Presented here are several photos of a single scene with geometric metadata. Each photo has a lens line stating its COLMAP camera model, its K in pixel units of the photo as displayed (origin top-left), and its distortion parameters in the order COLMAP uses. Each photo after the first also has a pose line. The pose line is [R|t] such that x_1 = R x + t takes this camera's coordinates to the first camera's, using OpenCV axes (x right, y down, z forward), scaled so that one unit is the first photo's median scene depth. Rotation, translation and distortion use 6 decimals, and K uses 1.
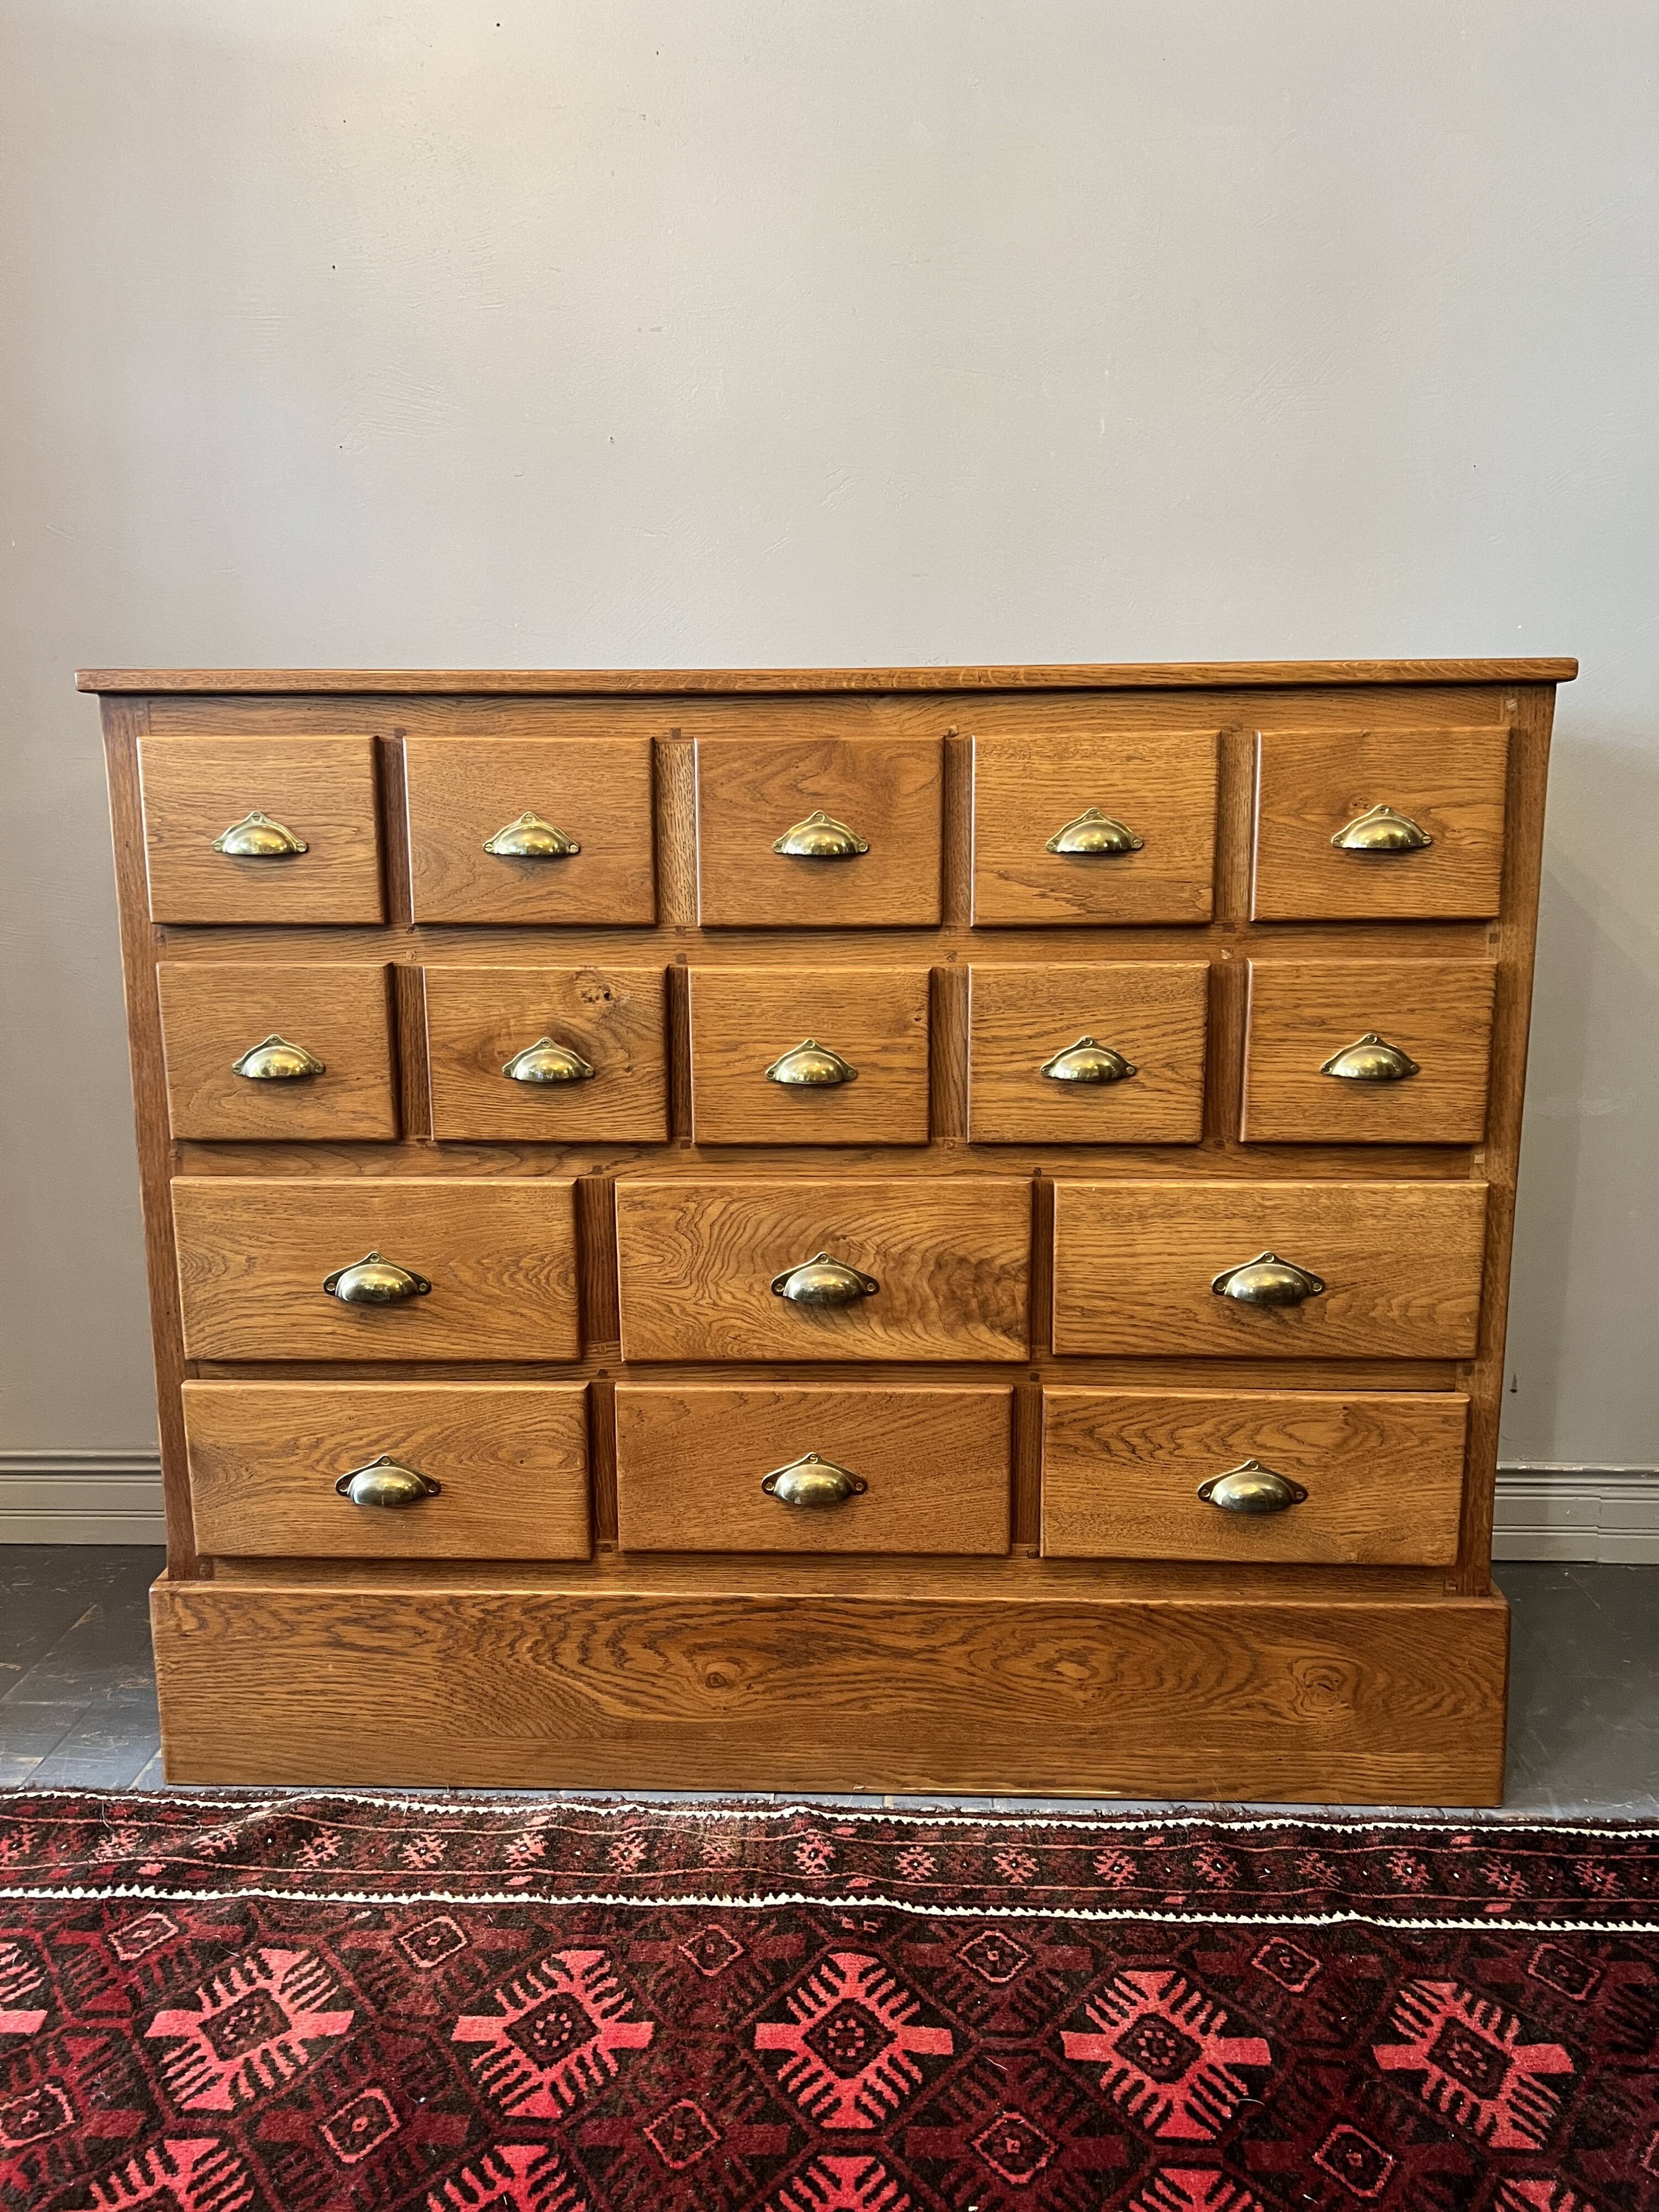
lens RADIAL K [[1658.4, 0, 819.9], [0, 1658.4, 1112.6], [0, 0, 1]] dist [0.074818, -0.109564]
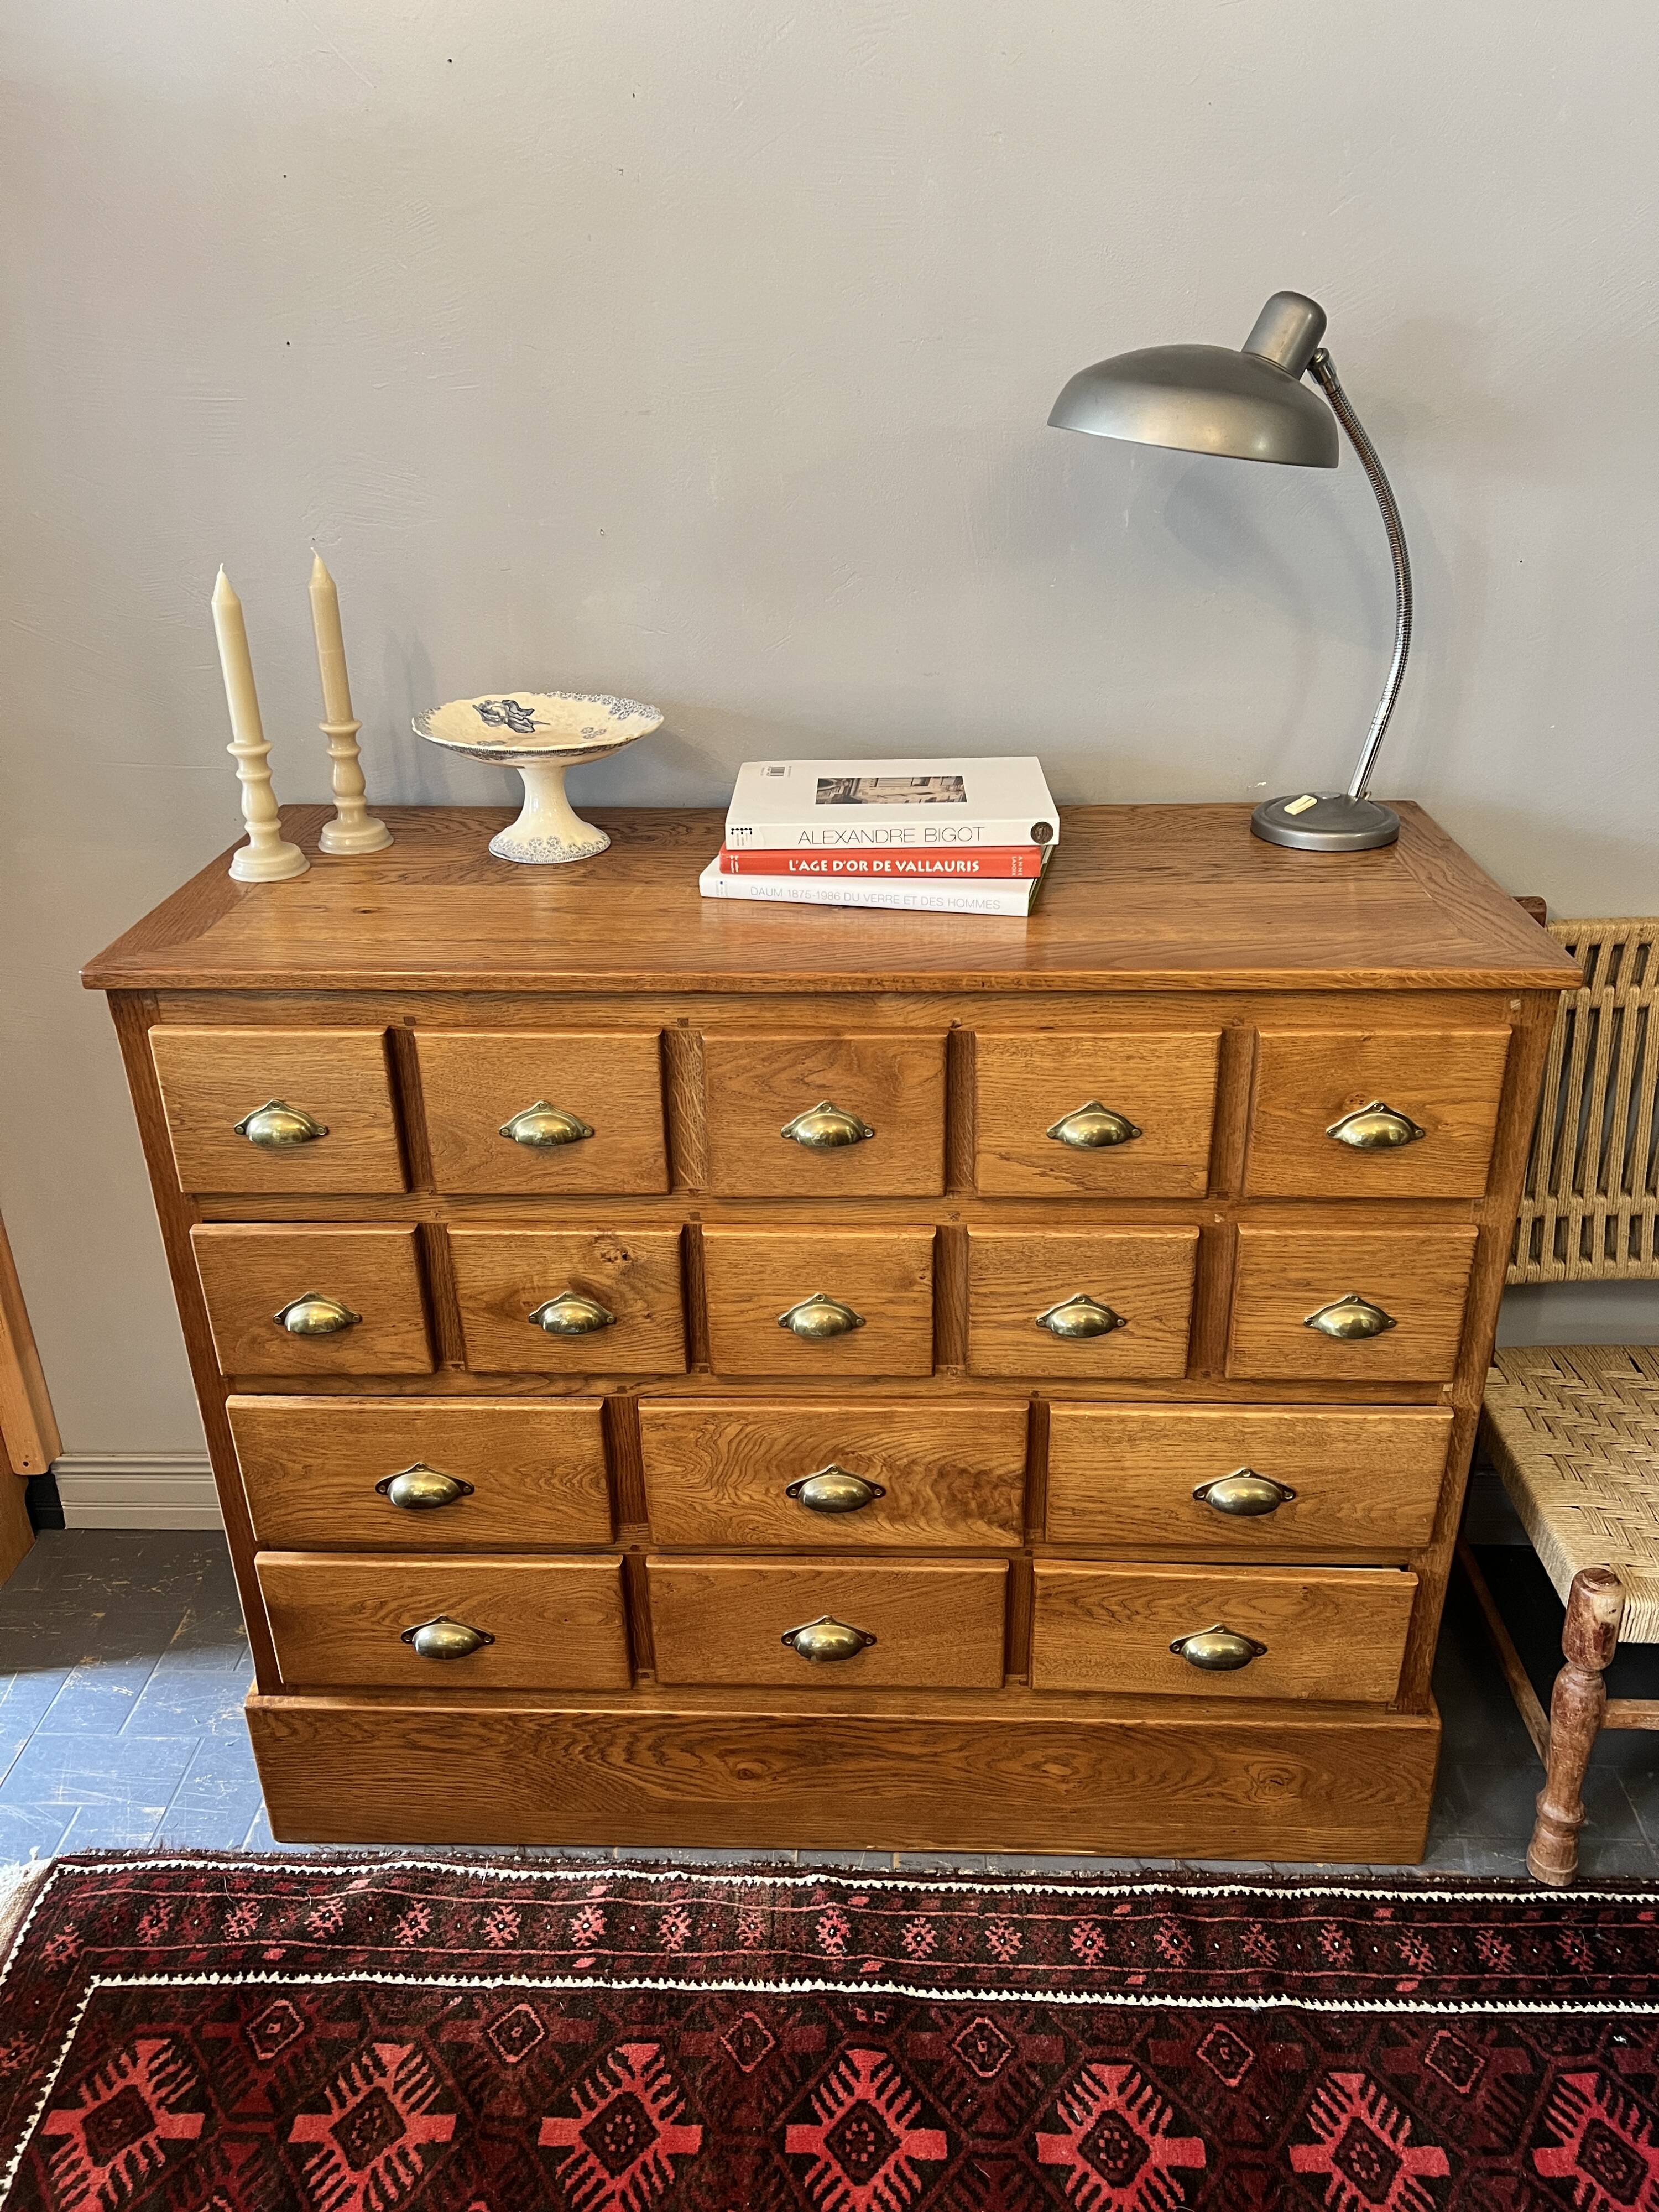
lens RADIAL K [[1647.1, 0, 837.1], [0, 1647.1, 1101.2], [0, 0, 1]] dist [0.071301, -0.103437]
pose [[0.999940, -0.010622, -0.002488, 0.008640], [0.010901, 0.964443, 0.264066, -0.433703], [-0.000405, -0.264077, 0.964501, 0.024443]]
